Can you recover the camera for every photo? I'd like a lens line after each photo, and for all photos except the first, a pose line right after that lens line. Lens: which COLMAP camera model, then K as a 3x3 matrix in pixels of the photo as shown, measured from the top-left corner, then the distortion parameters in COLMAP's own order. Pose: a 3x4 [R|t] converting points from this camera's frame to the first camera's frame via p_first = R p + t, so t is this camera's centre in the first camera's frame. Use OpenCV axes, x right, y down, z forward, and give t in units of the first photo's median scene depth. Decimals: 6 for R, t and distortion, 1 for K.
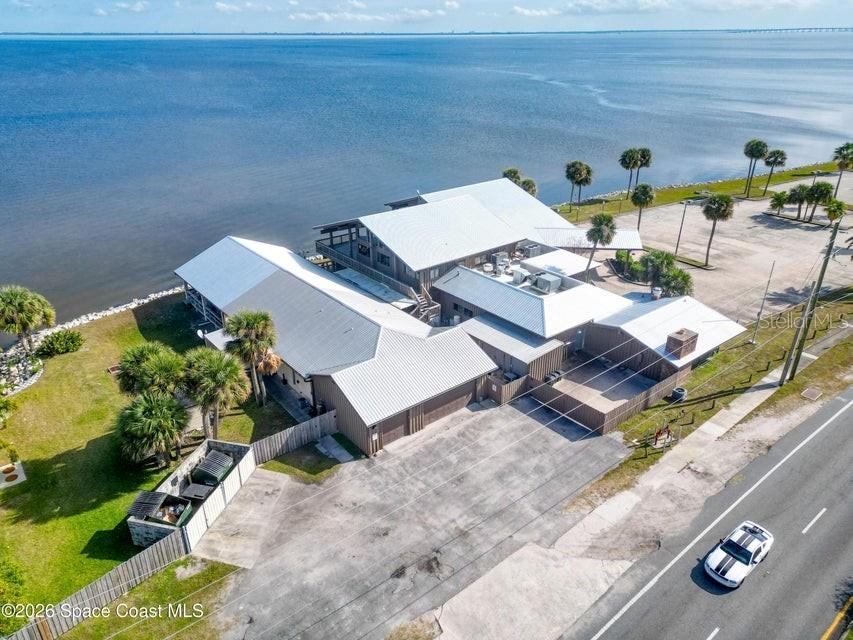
lens RADIAL K [[587.8, 0, 426.5], [0, 587.8, 320.0], [0, 0, 1]] dist [0.088604, -0.083539]
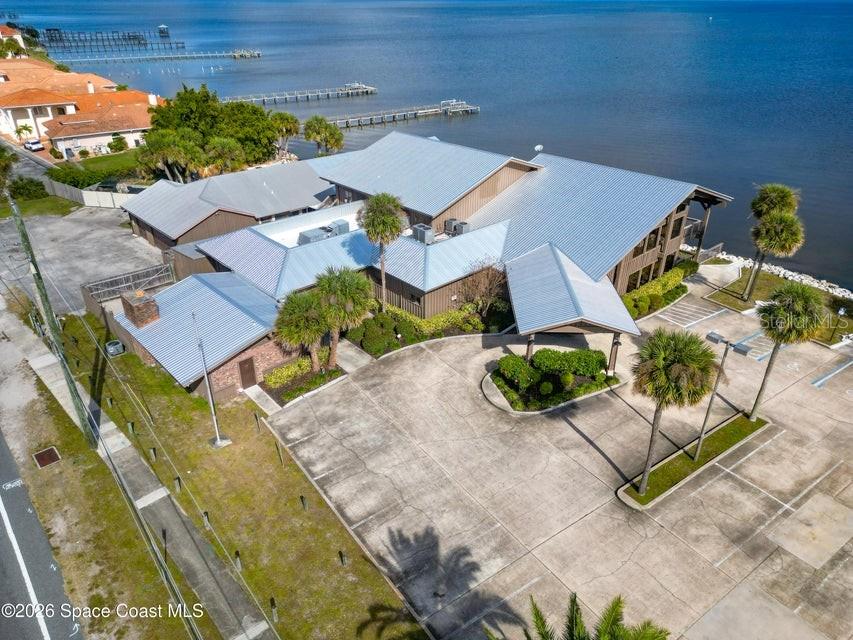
lens RADIAL K [[587.8, 0, 426.5], [0, 587.8, 320.0], [0, 0, 1]] dist [0.088604, -0.083539]
pose [[0.078672, 0.476685, -0.875547, 1.161815], [-0.435344, 0.806526, 0.399990, -0.431731], [0.896820, 0.349696, 0.270973, 1.131414]]
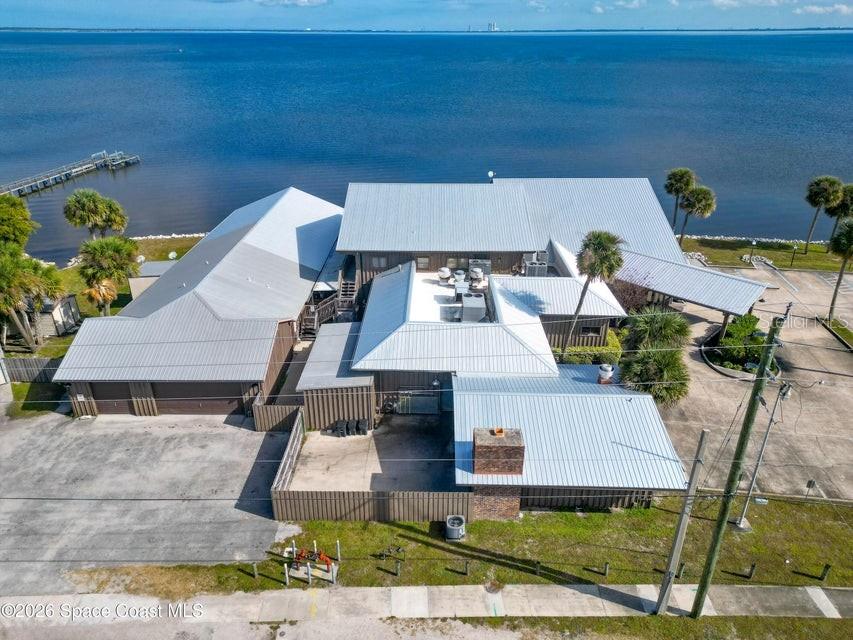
lens RADIAL K [[587.8, 0, 426.5], [0, 587.8, 320.0], [0, 0, 1]] dist [0.088604, -0.083539]
pose [[0.772035, 0.282946, -0.569125, 0.670001], [-0.280385, 0.955220, 0.094547, -0.120352], [0.570392, 0.086581, 0.816797, 0.471031]]
